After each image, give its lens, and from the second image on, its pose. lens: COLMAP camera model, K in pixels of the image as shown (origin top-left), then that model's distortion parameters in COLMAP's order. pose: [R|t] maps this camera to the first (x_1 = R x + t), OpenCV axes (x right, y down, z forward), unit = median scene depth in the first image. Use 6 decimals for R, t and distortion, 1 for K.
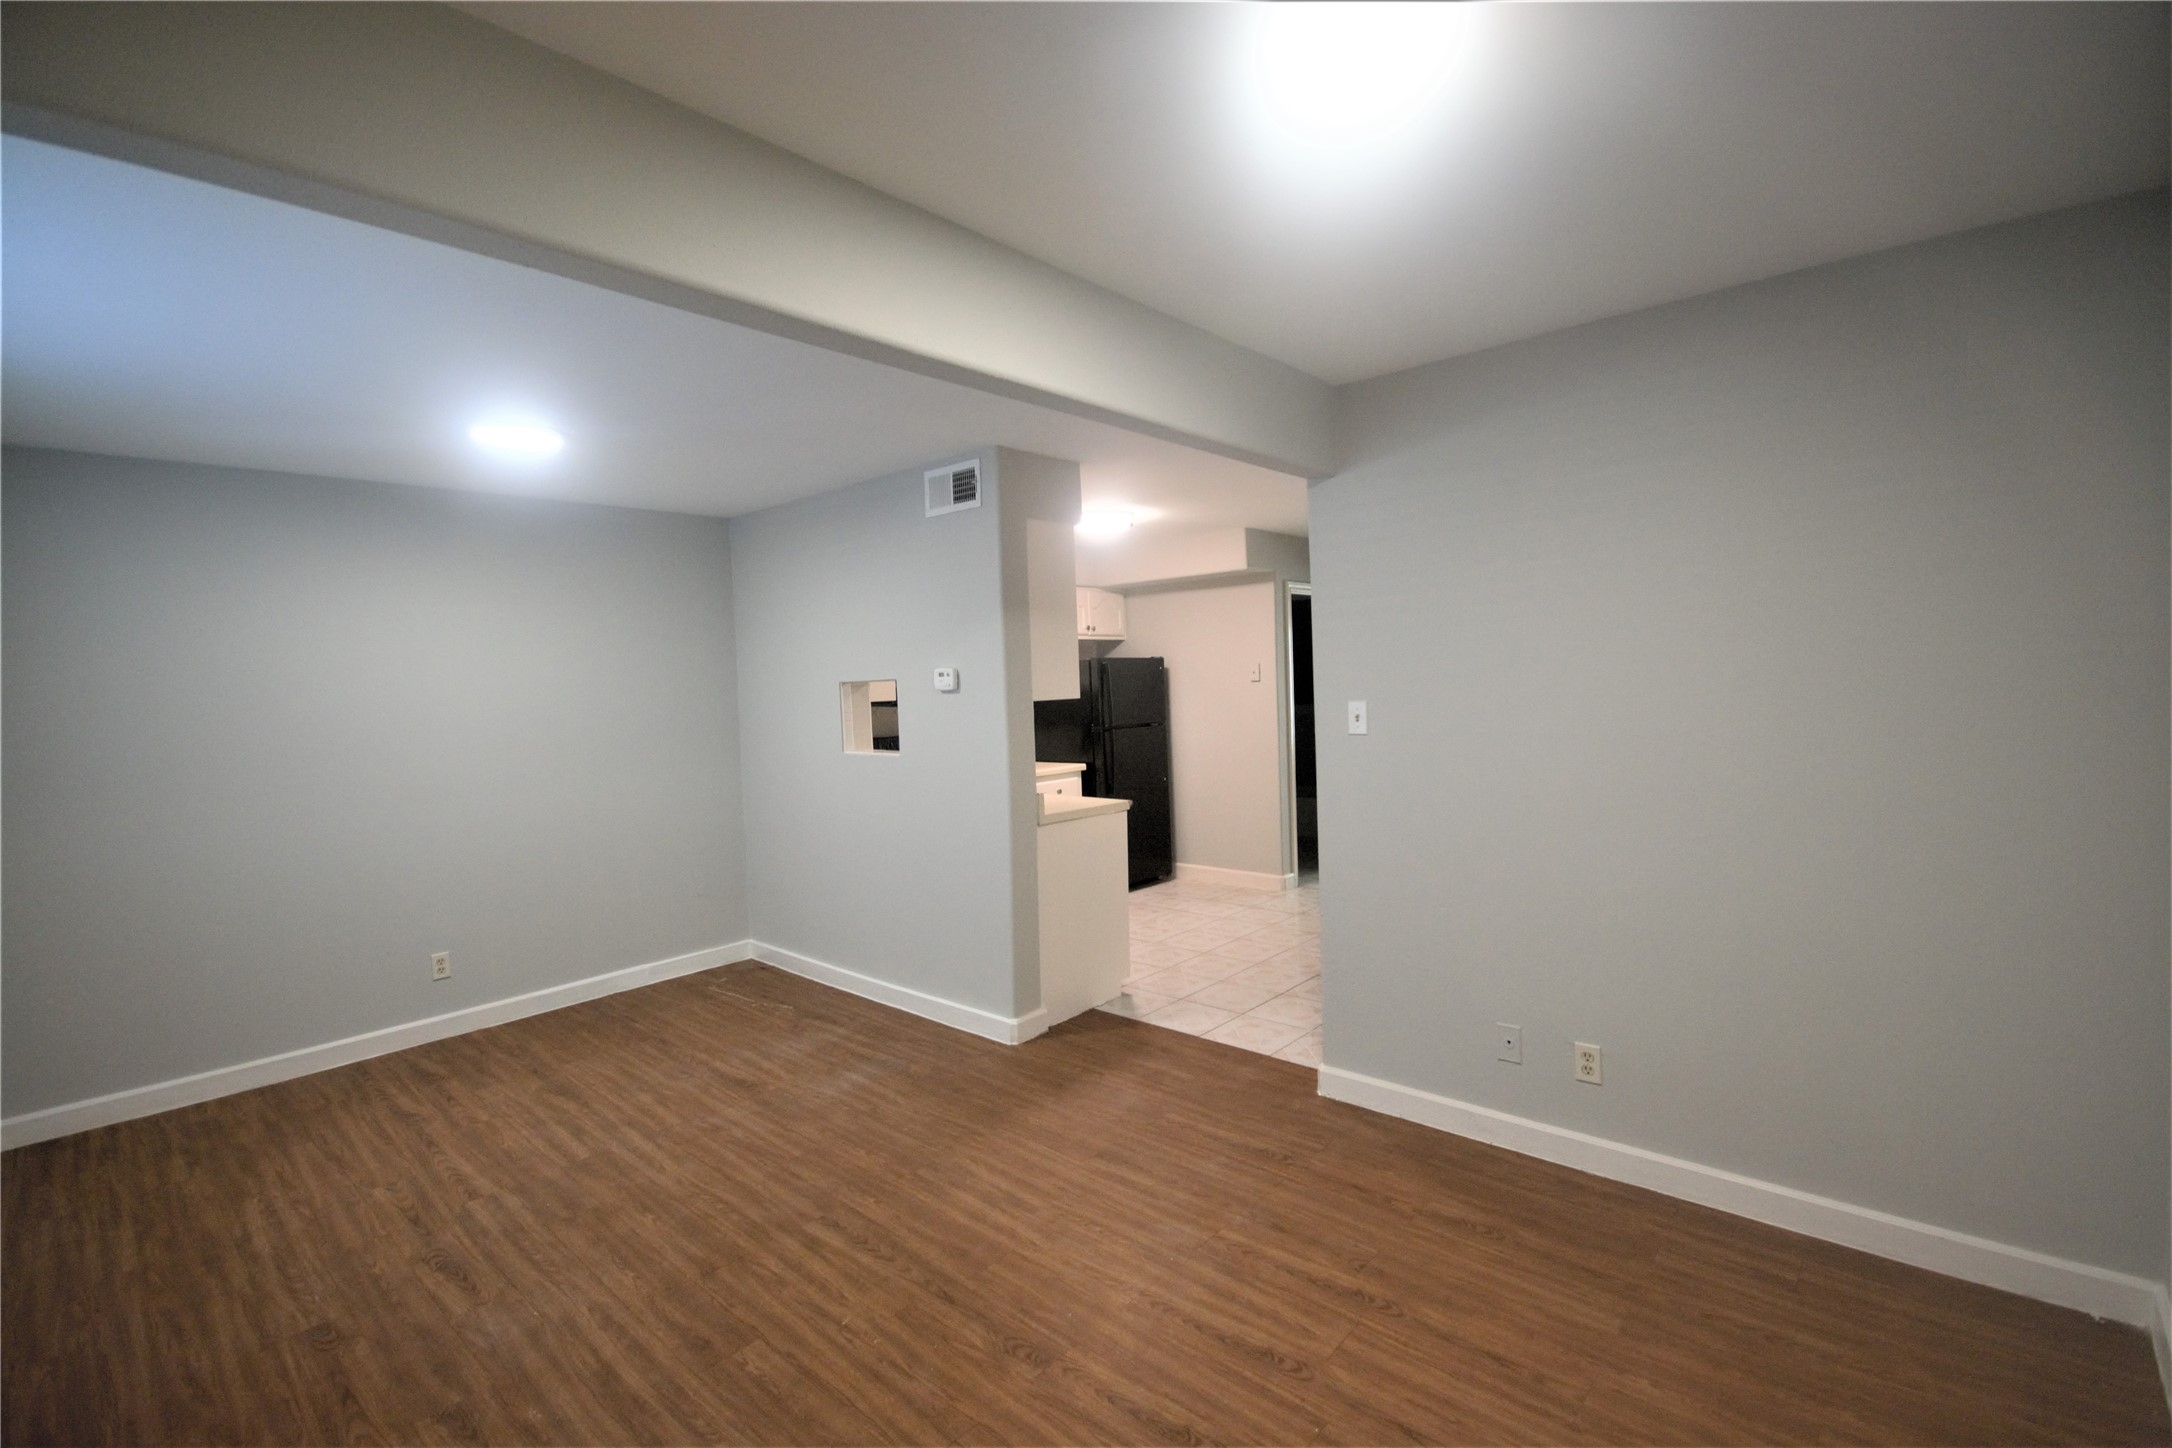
lens RADIAL K [[958.9, 0, 1086.0], [0, 958.9, 724.0], [0, 0, 1]] dist [-0.002086, -0.000609]
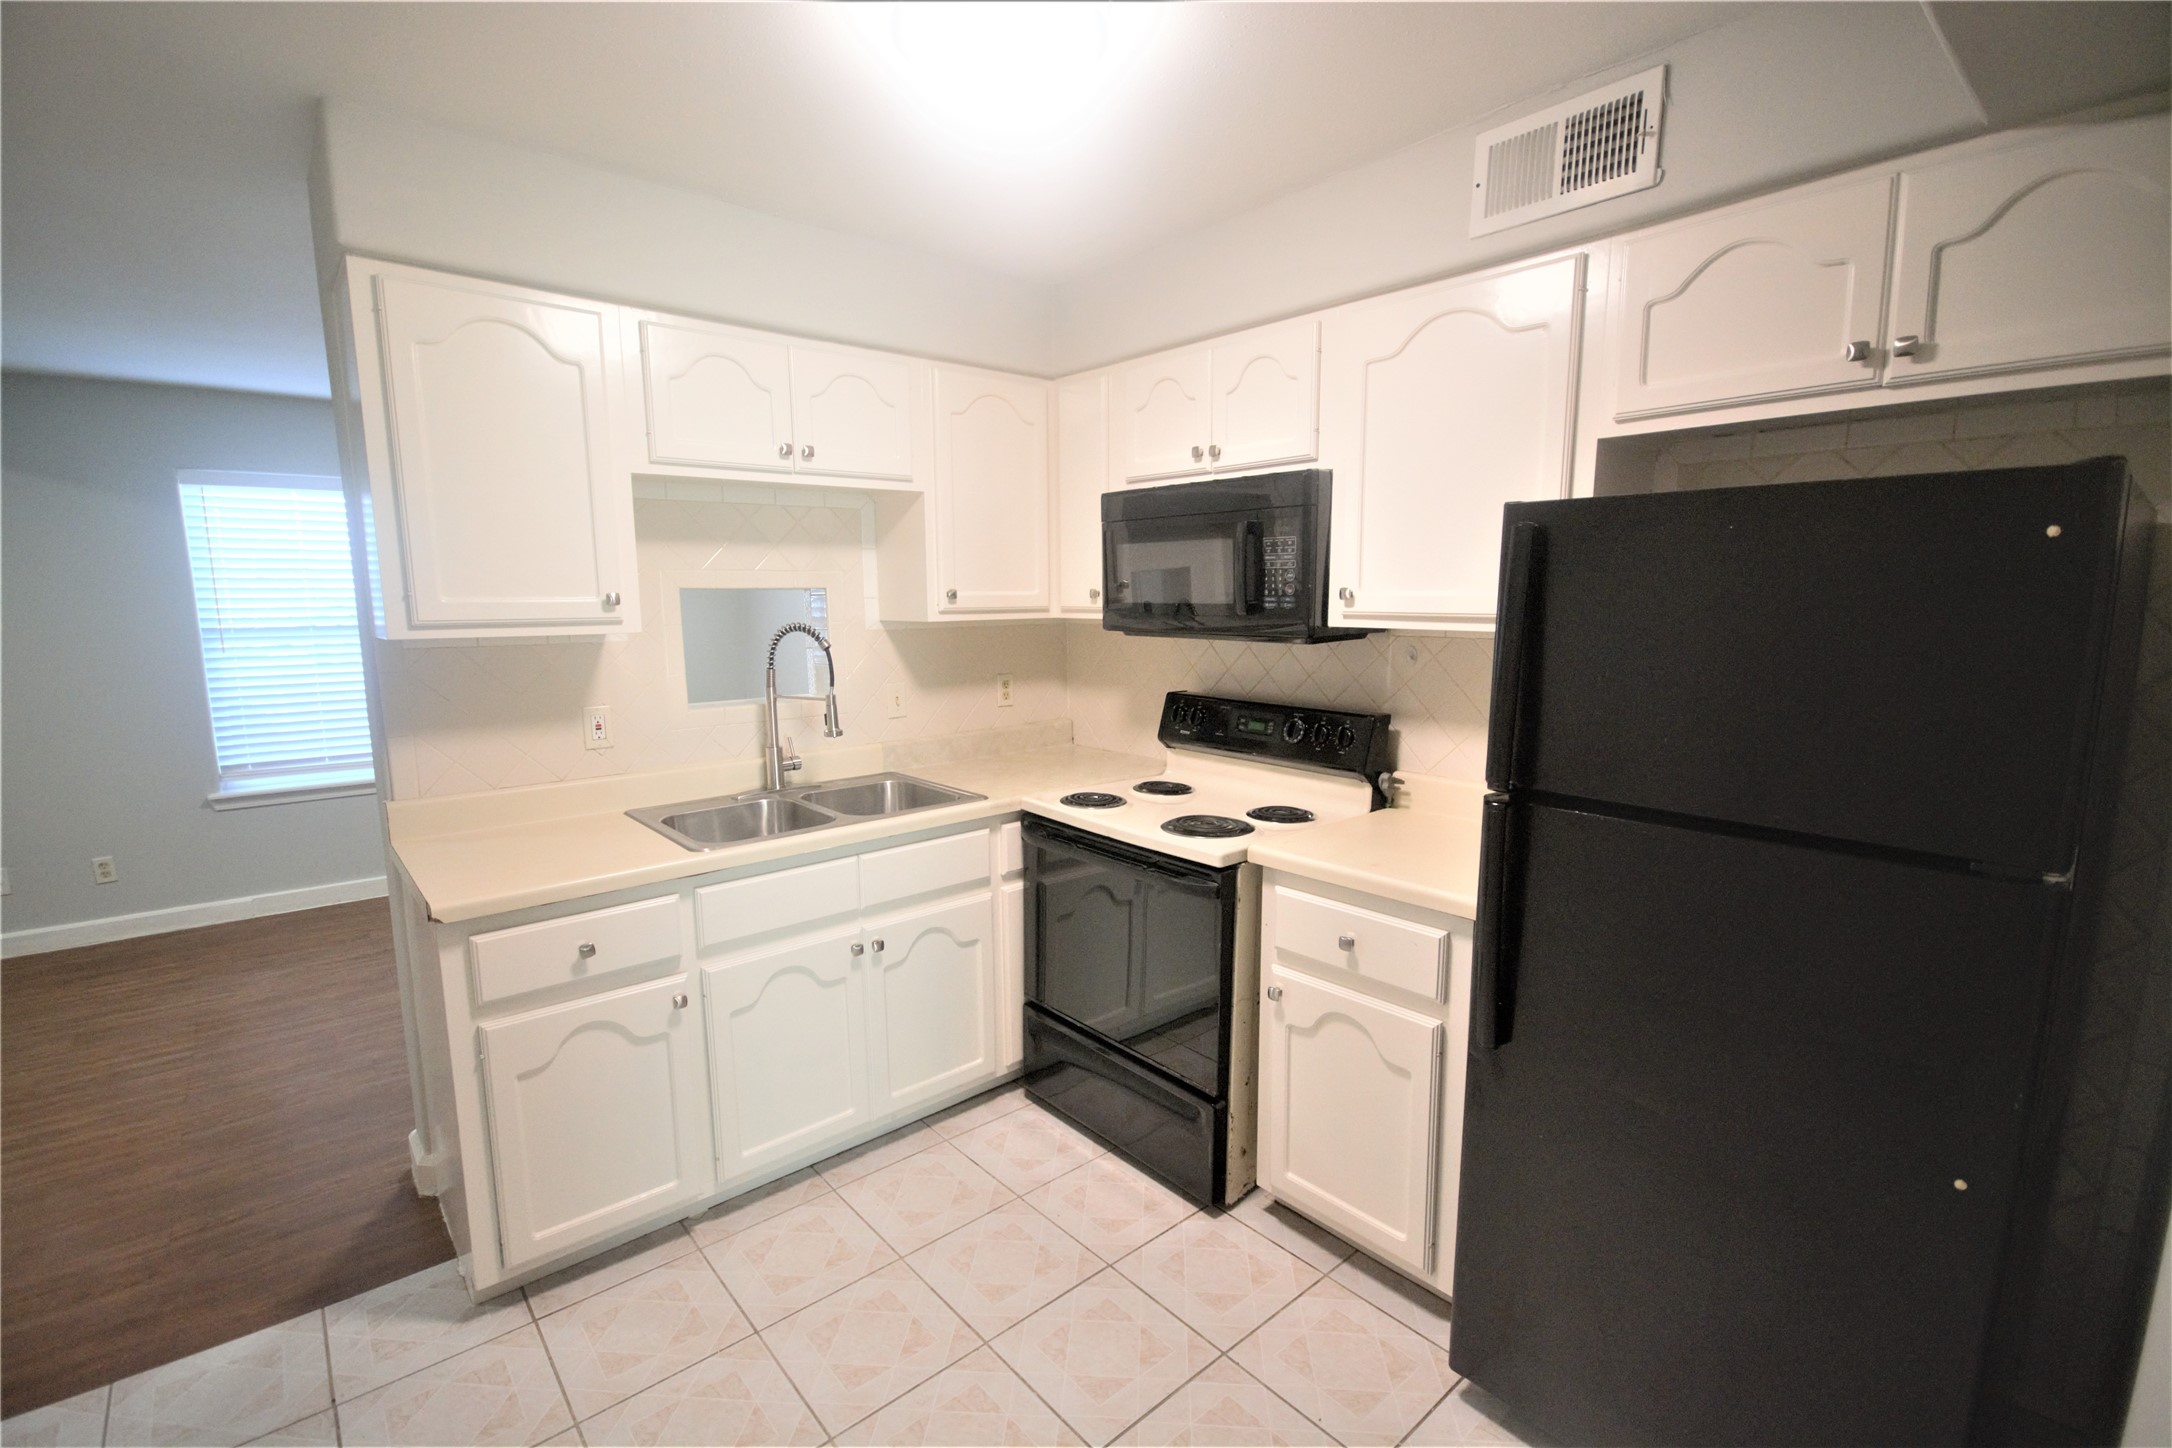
lens RADIAL K [[970.5, 0, 1086.0], [0, 970.5, 724.0], [0, 0, 1]] dist [-0.000998, -0.000656]
pose [[-0.132923, 0.171952, -0.976096, 0.685462], [-0.029397, 0.983718, 0.177297, -0.133557], [0.990690, 0.052261, -0.125704, 2.276771]]
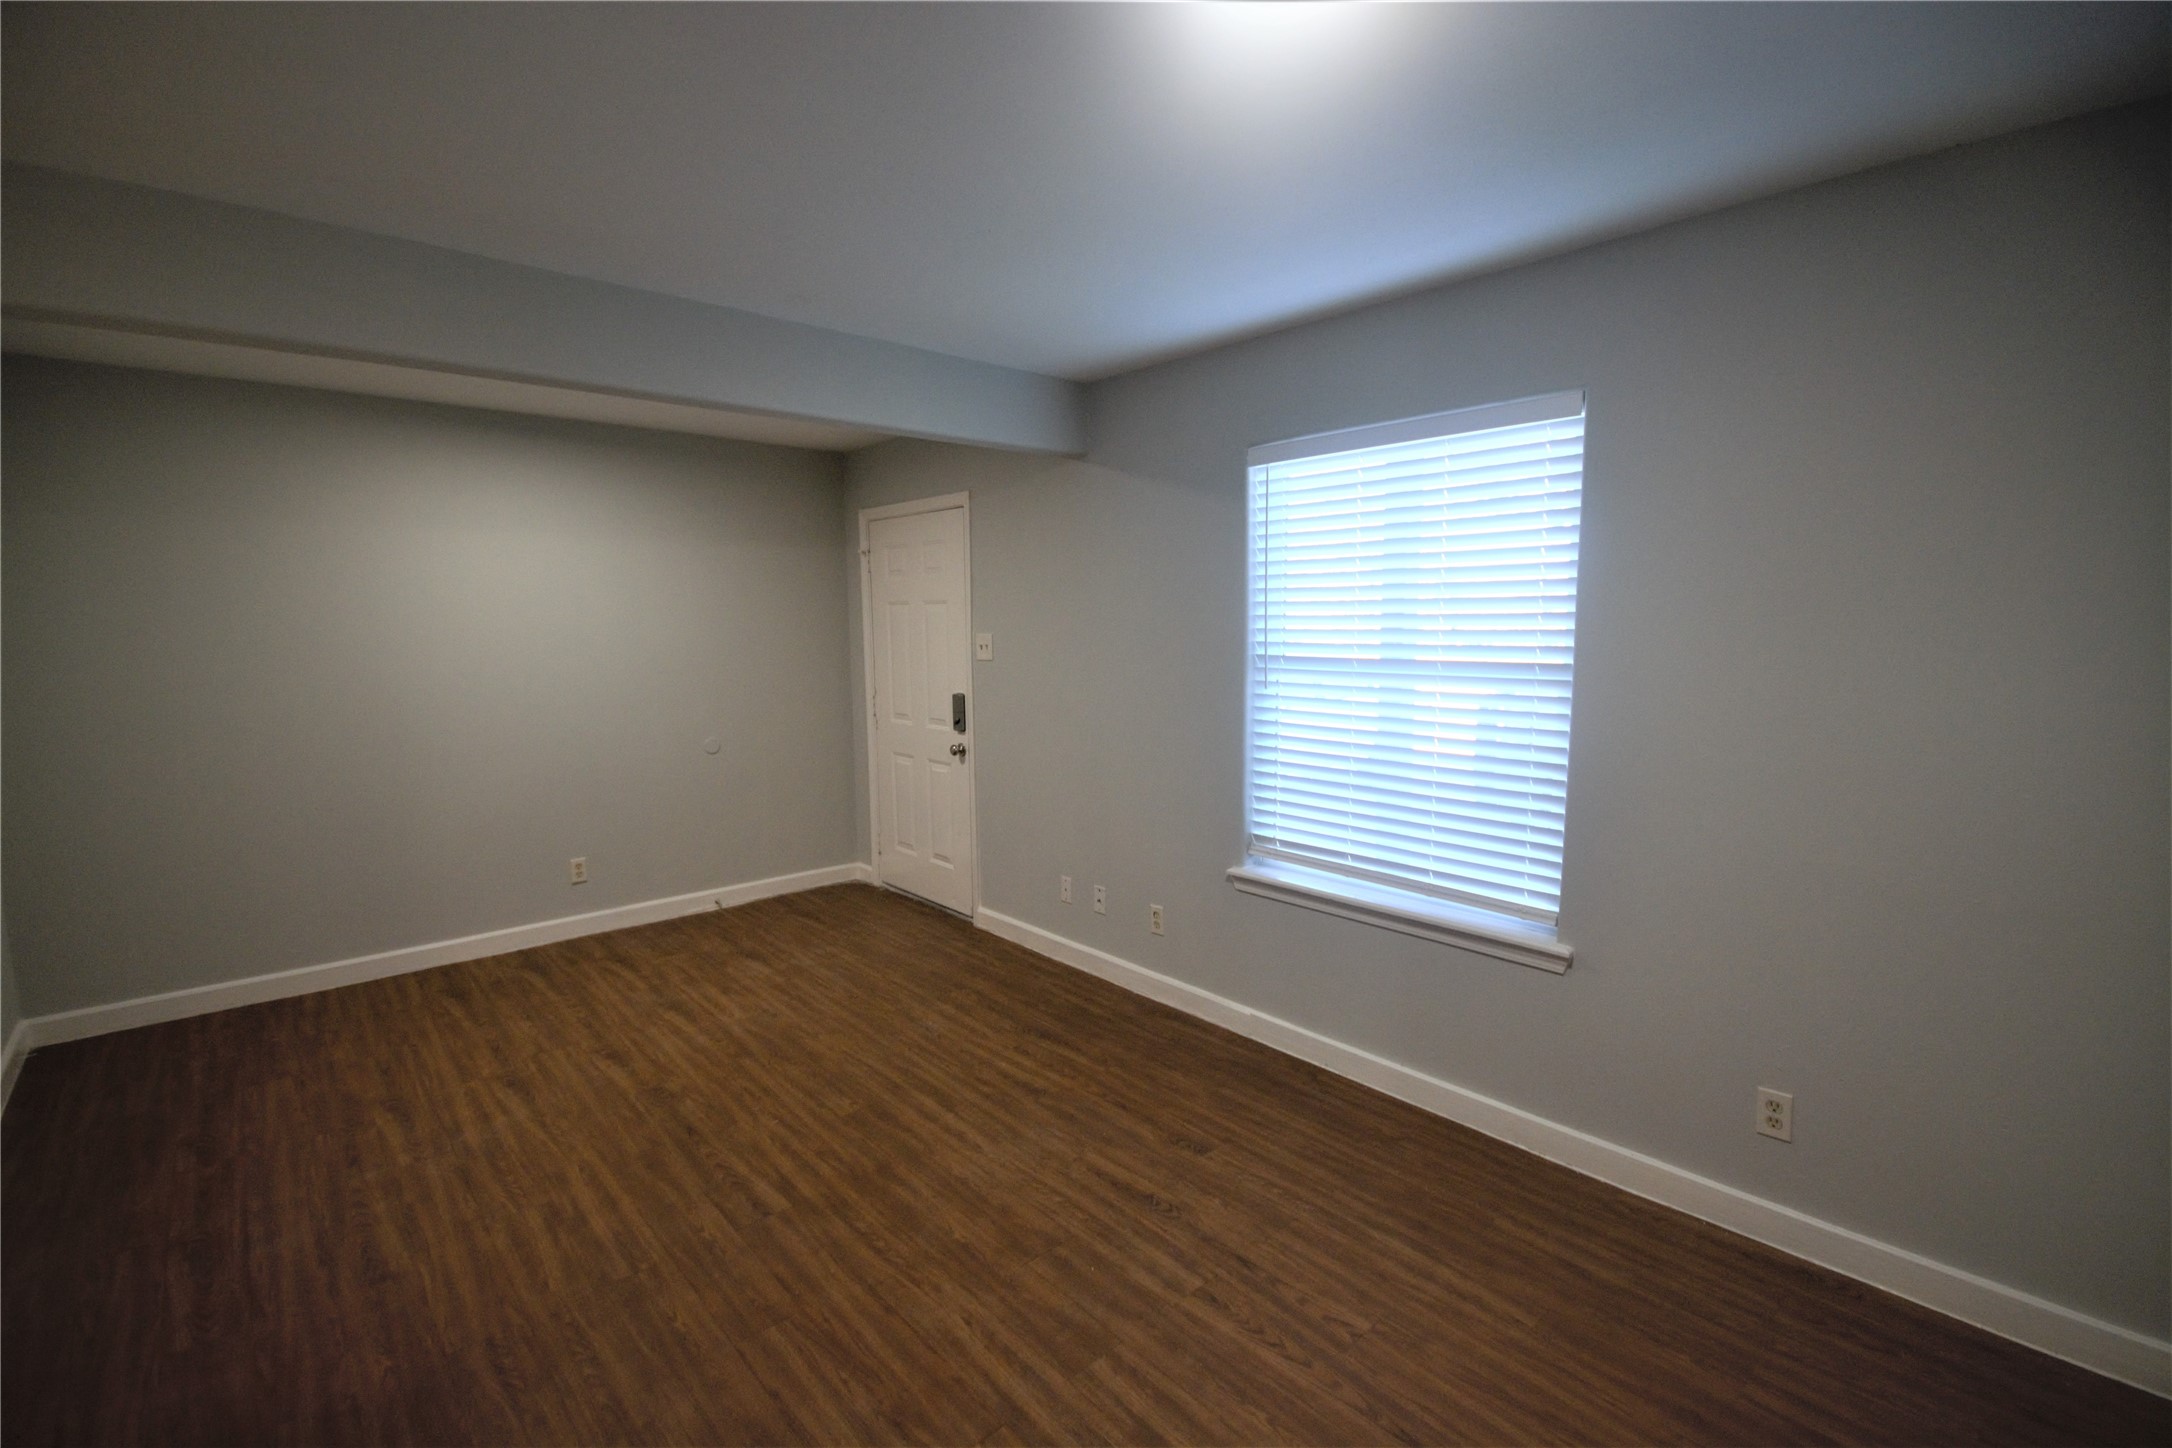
lens RADIAL K [[958.9, 0, 1086.0], [0, 958.9, 724.0], [0, 0, 1]] dist [-0.002086, -0.000609]
pose [[-0.993386, 0.029226, 0.111039, -0.702196], [0.045689, 0.987818, 0.148752, -0.061745], [-0.105339, 0.152842, -0.982621, 1.824820]]
